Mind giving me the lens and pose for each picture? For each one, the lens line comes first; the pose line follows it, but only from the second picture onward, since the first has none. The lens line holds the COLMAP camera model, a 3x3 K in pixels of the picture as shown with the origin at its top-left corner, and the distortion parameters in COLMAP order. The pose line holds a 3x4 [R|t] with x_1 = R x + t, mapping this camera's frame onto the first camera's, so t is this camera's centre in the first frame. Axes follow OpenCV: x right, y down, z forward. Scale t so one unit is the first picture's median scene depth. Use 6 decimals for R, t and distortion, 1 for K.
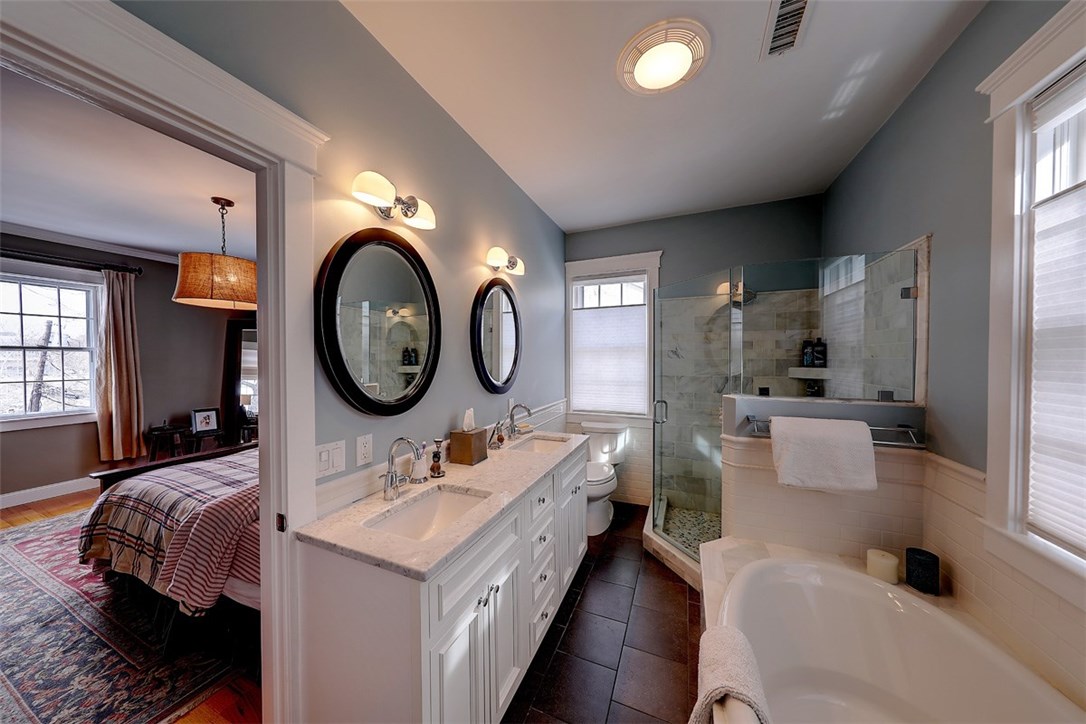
lens RADIAL K [[340.8, 0, 541.1], [0, 340.8, 362.7], [0, 0, 1]] dist [0.000052, 0.000007]
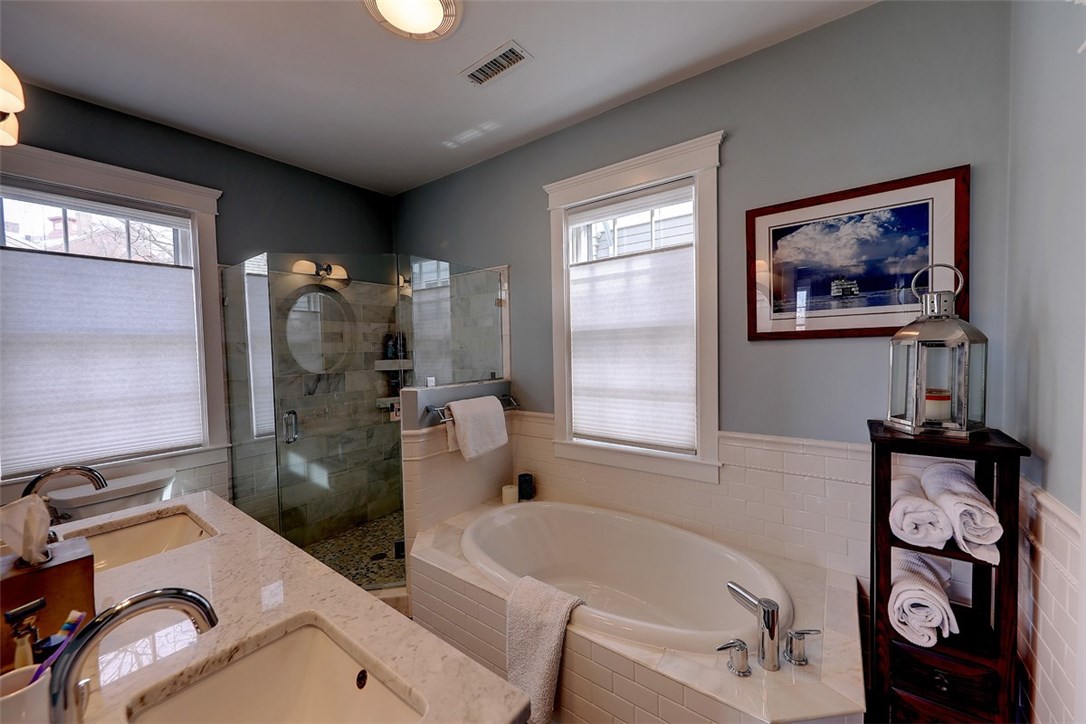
lens RADIAL K [[406.9, 0, 541.7], [0, 406.9, 363.1], [0, 0, 1]] dist [-0.001343, -0.000064]
pose [[0.235482, -0.039166, 0.971089, -0.510114], [0.034518, 0.998894, 0.031917, 0.000250], [-0.971265, 0.026004, 0.236574, 0.401634]]
